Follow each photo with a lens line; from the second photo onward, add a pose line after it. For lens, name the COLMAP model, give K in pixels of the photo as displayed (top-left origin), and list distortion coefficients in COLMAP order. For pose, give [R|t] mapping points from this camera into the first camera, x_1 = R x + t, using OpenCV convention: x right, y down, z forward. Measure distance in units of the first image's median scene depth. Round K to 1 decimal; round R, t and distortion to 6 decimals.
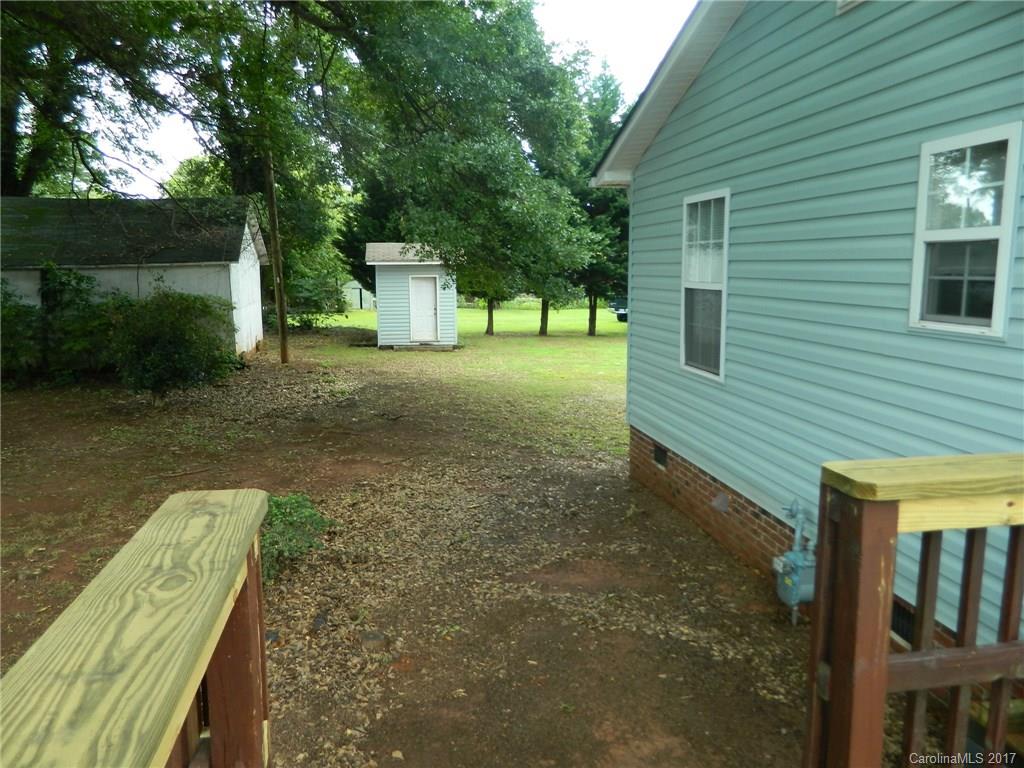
lens RADIAL K [[751.8, 0, 514.4], [0, 751.8, 384.0], [0, 0, 1]] dist [0.006053, 0.003758]
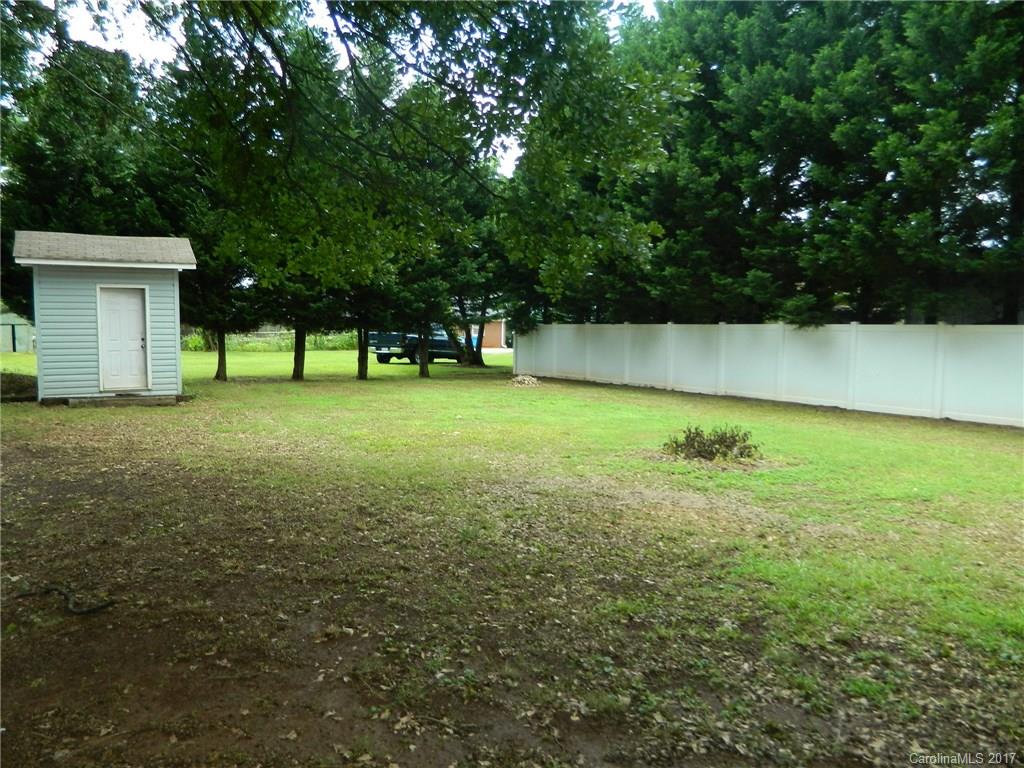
lens RADIAL K [[751.8, 0, 506.0], [0, 751.8, 379.6], [0, 0, 1]] dist [0.006053, 0.003758]
pose [[0.930943, -0.015785, 0.364822, -0.052237], [0.041429, 0.997180, -0.062573, -0.013300], [-0.362806, 0.073366, 0.928972, 0.298664]]
